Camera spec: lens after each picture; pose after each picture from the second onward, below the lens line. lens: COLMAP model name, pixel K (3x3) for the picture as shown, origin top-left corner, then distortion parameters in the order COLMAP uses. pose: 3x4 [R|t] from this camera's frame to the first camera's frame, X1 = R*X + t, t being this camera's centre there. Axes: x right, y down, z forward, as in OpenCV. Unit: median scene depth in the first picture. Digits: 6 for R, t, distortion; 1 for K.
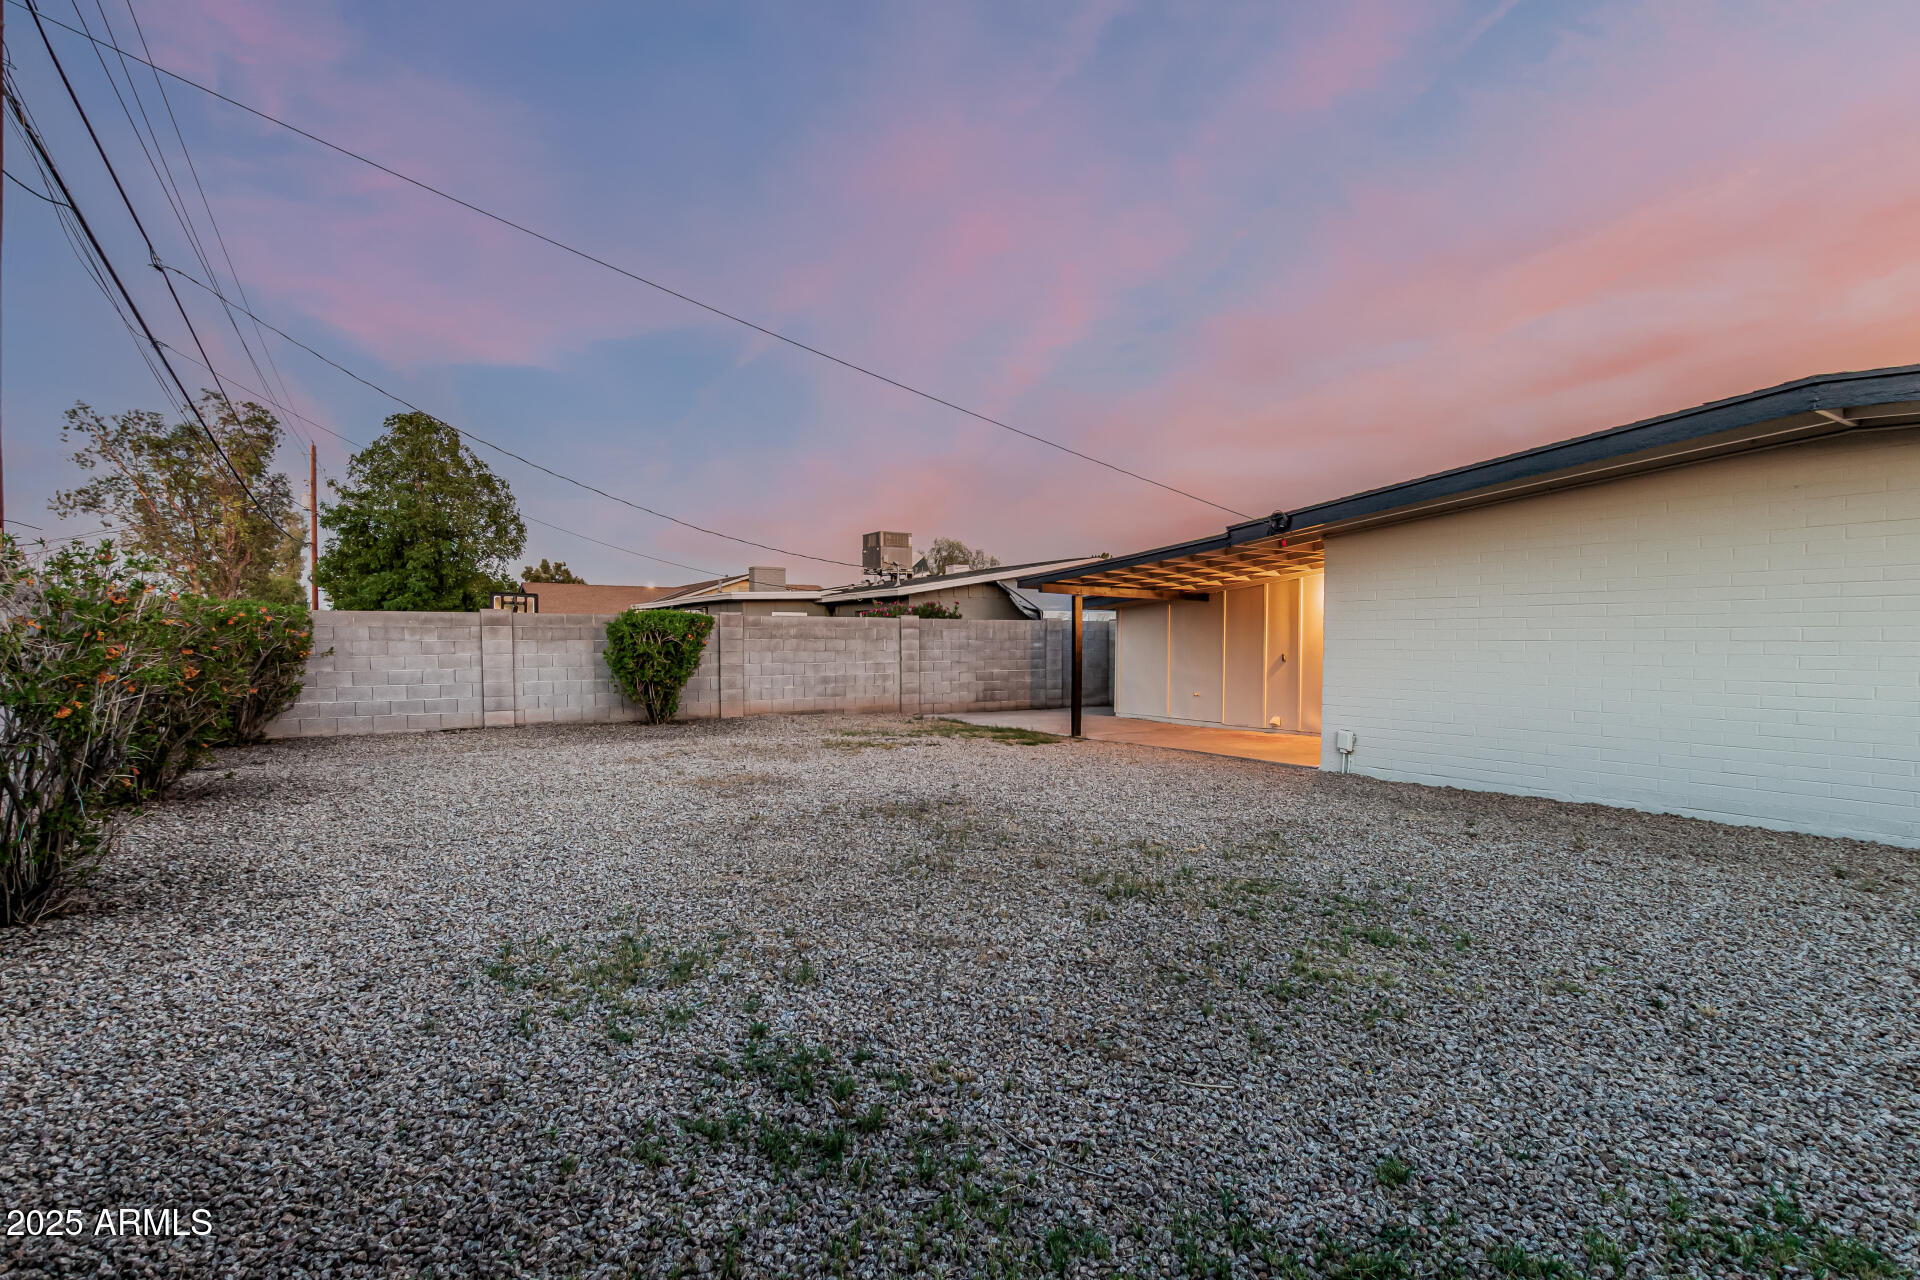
lens RADIAL K [[915.3, 0, 960.0], [0, 915.3, 640.0], [0, 0, 1]] dist [-0.015502, -0.000289]
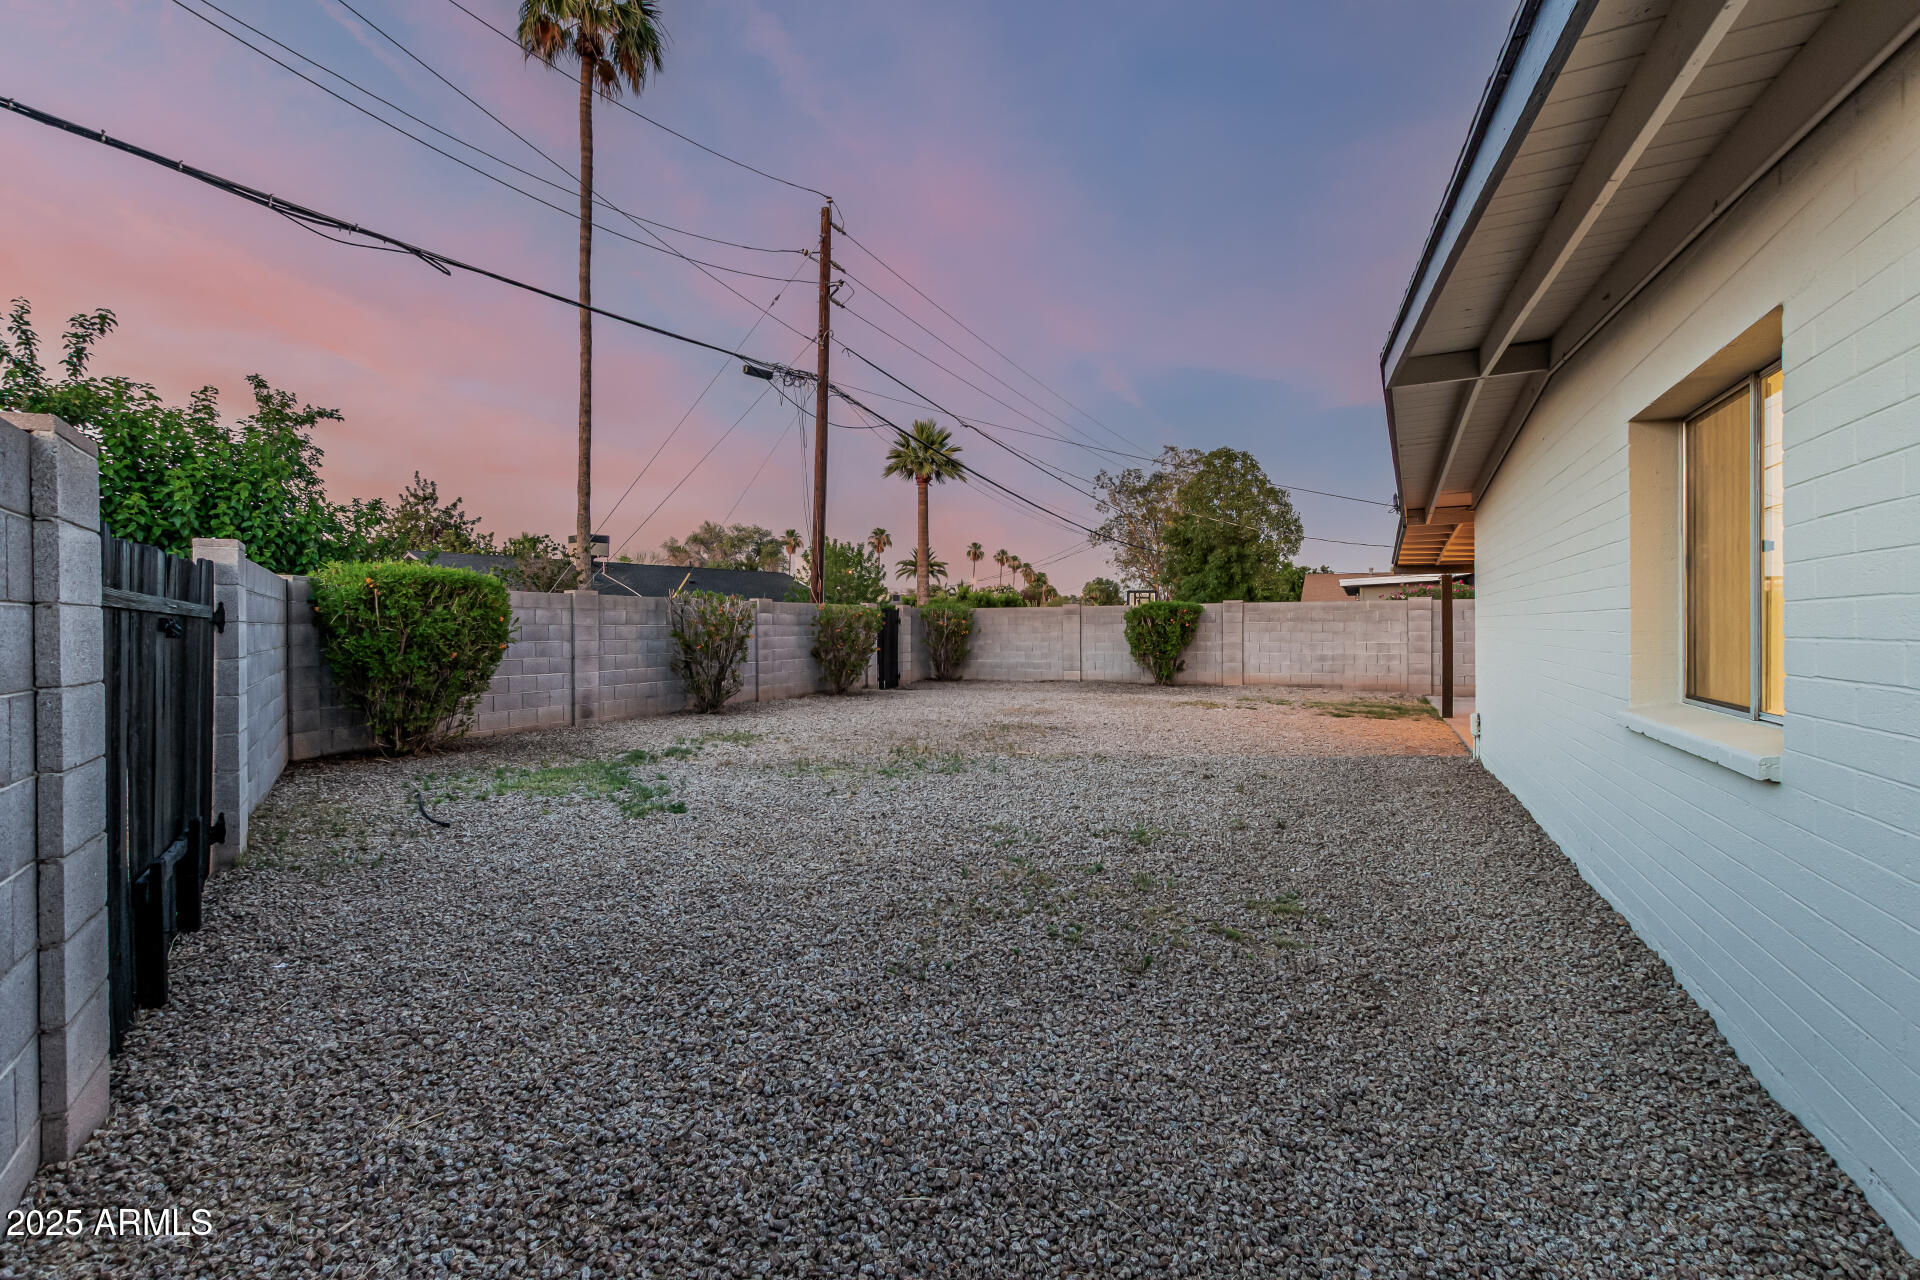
lens RADIAL K [[915.3, 0, 960.0], [0, 915.3, 640.0], [0, 0, 1]] dist [-0.015502, -0.000289]
pose [[0.497502, 0.007909, -0.867427, 0.597860], [0.006400, 0.999898, 0.012788, 0.004677], [0.867439, -0.011913, 0.497400, 0.058350]]
